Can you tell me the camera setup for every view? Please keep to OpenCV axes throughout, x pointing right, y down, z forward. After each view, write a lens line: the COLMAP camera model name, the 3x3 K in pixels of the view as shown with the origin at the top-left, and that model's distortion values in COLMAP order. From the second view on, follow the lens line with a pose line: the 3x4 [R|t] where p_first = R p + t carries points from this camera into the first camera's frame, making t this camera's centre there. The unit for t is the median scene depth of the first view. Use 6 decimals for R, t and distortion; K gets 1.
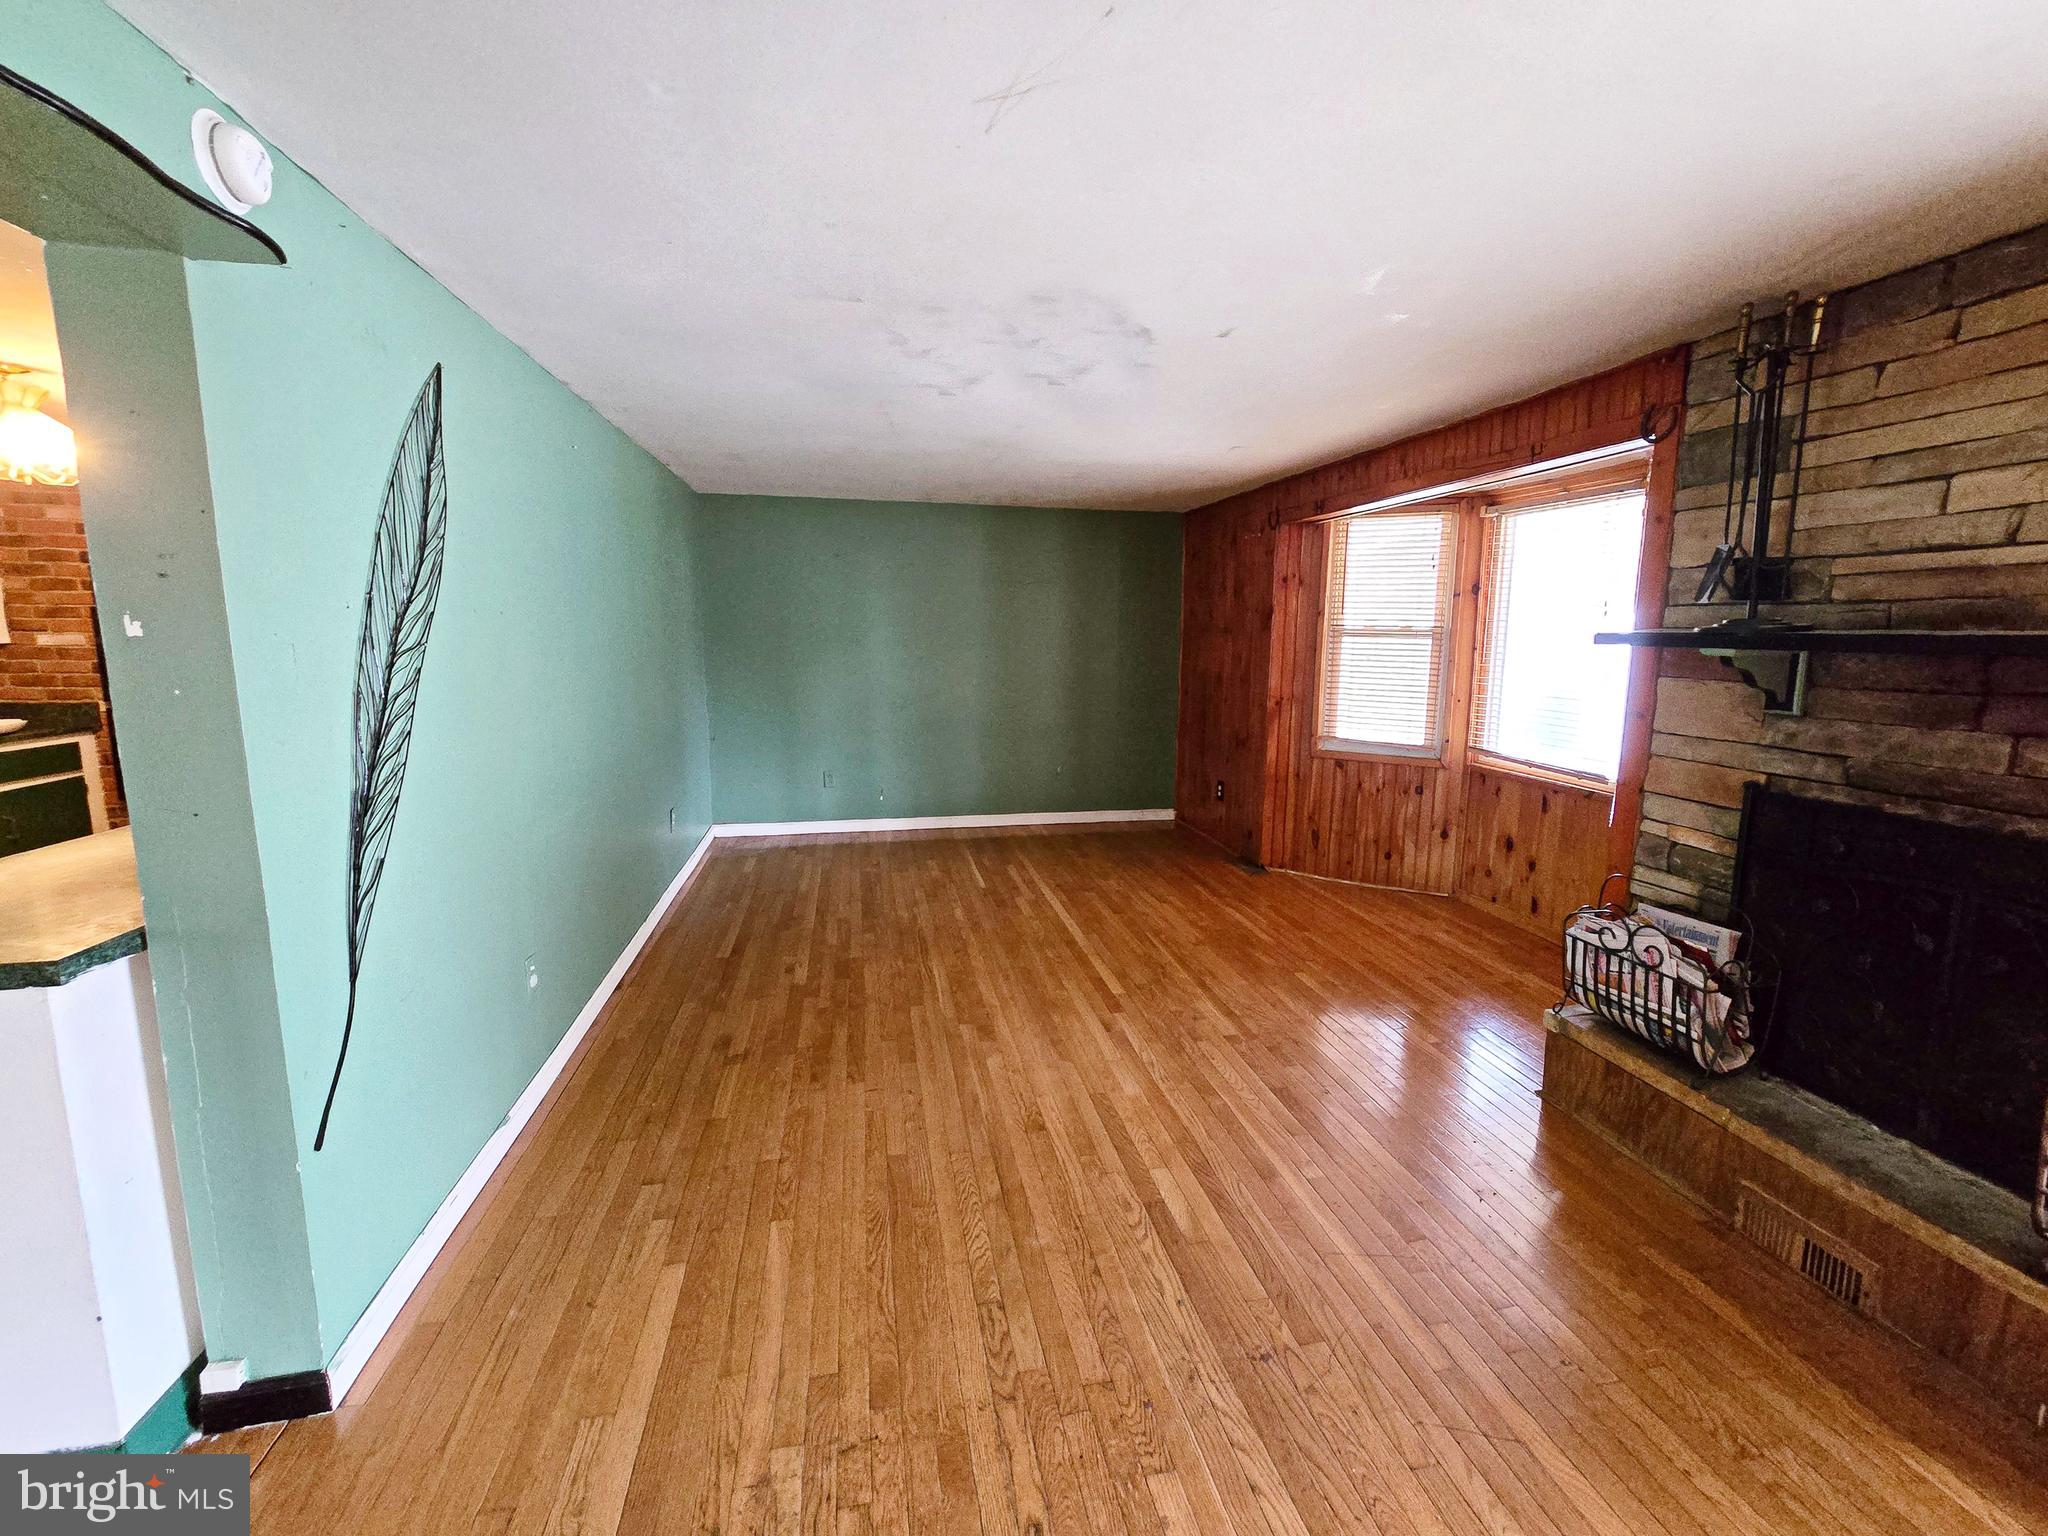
lens RADIAL K [[846.1, 0, 1033.1], [0, 846.1, 753.2], [0, 0, 1]] dist [0.001223, -0.000009]
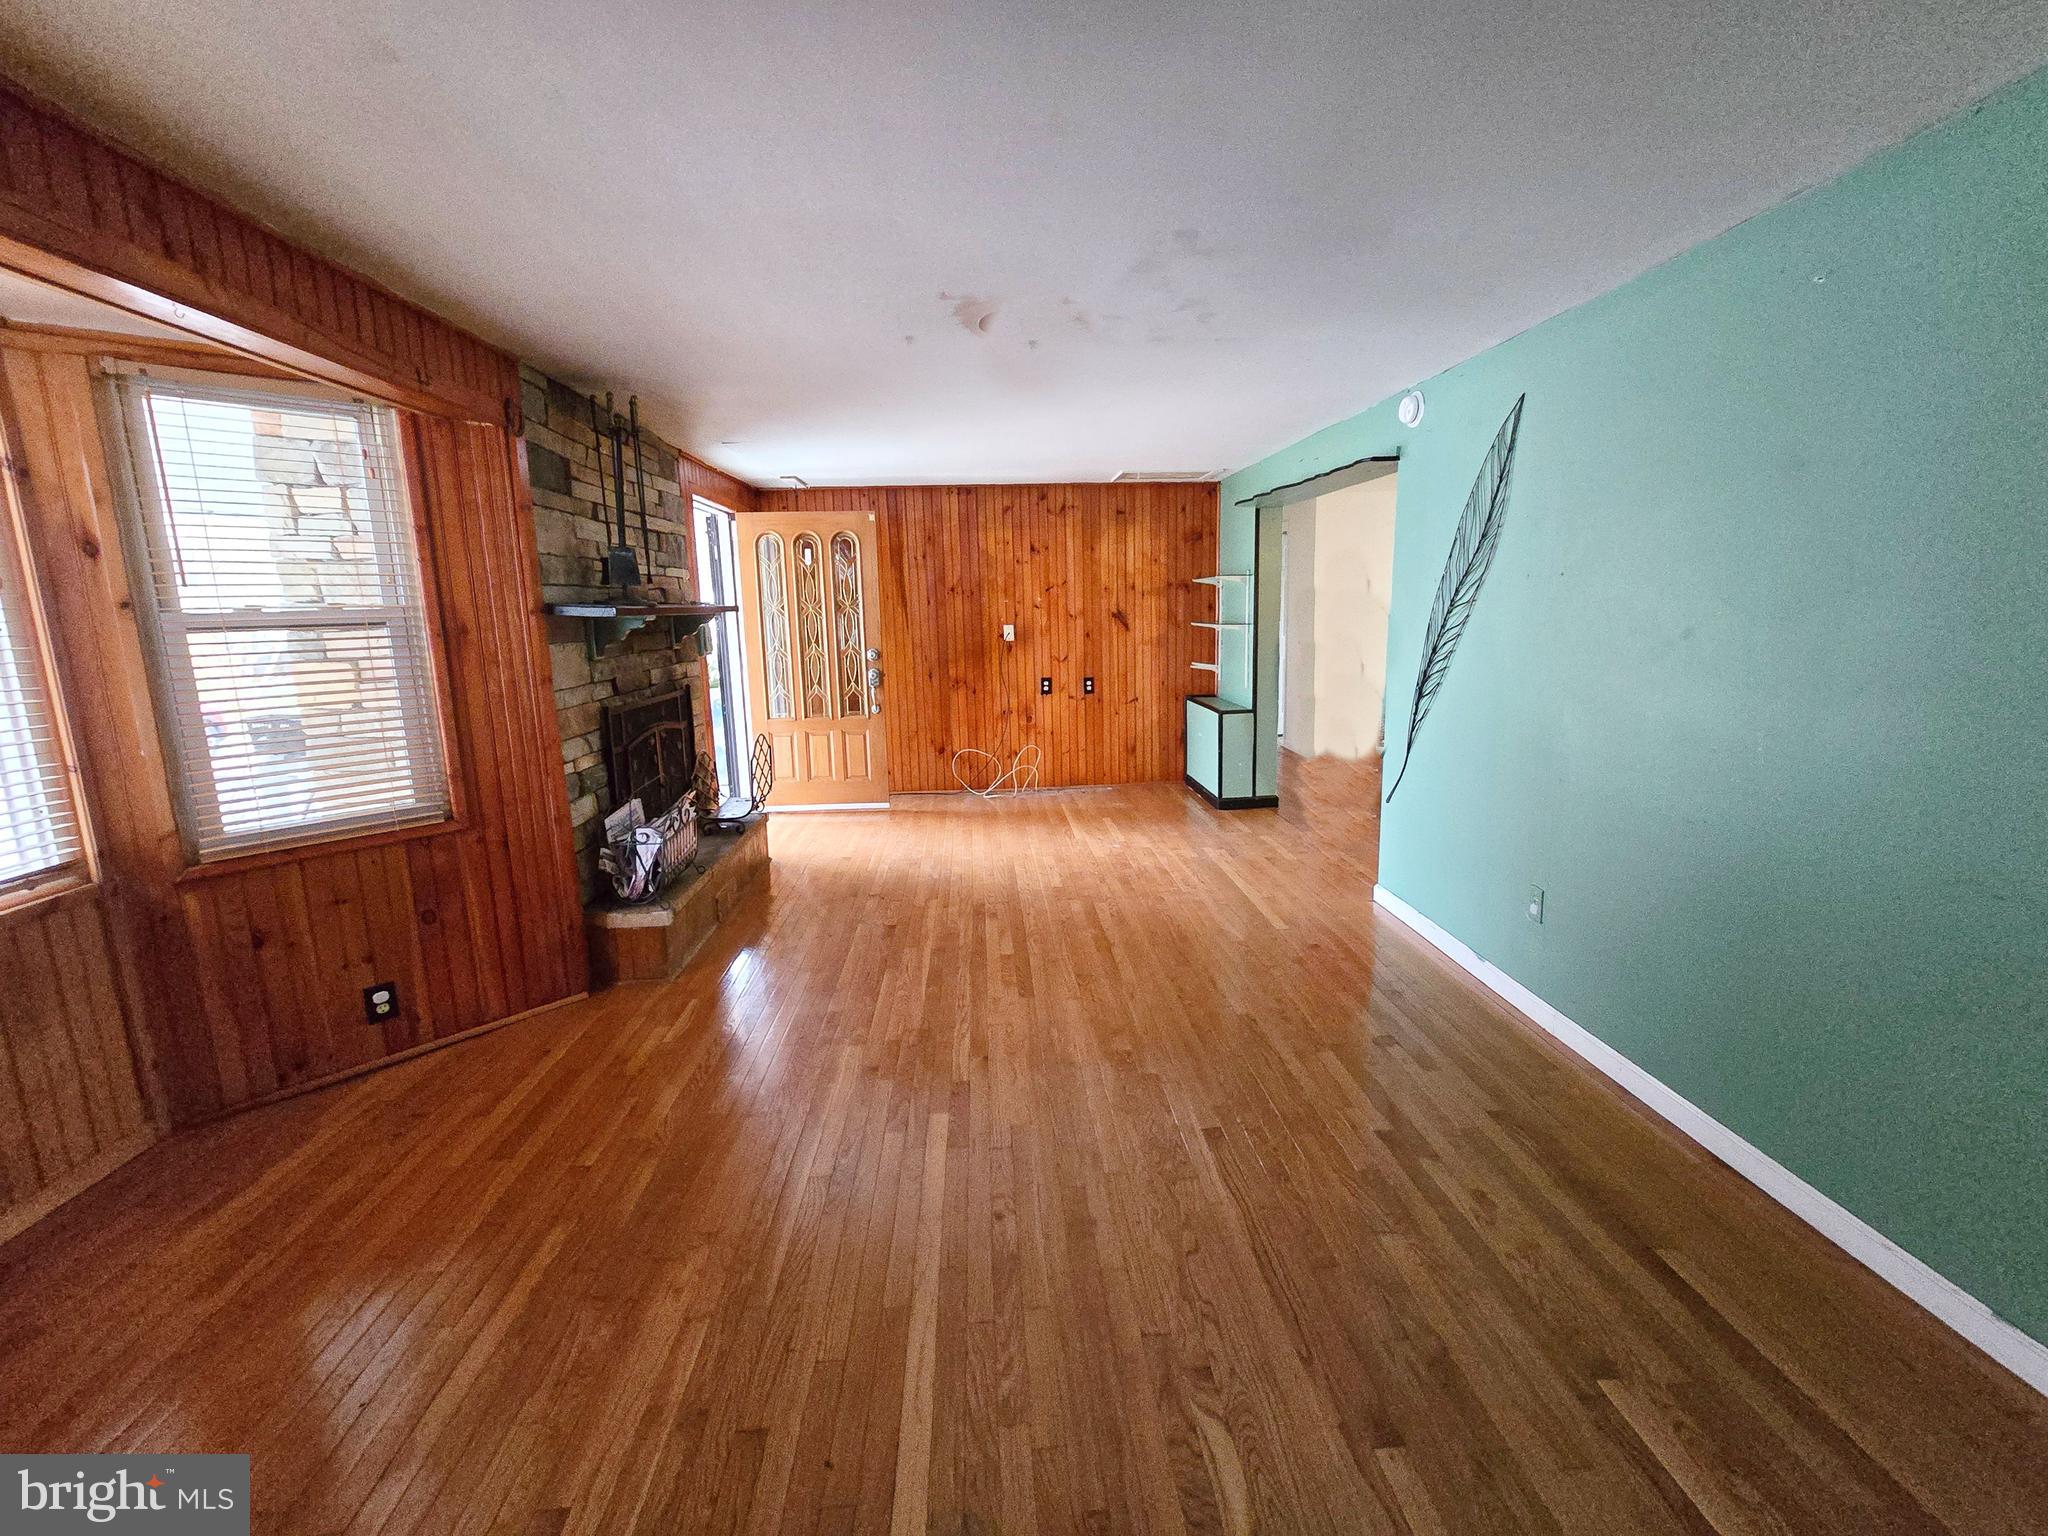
lens RADIAL K [[846.1, 0, 1033.1], [0, 846.1, 753.2], [0, 0, 1]] dist [0.001223, -0.000009]
pose [[-0.990571, -0.009695, 0.136654, -0.096911], [0.034191, 0.948433, 0.315128, -0.308649], [-0.132662, 0.316830, -0.939159, 2.155630]]
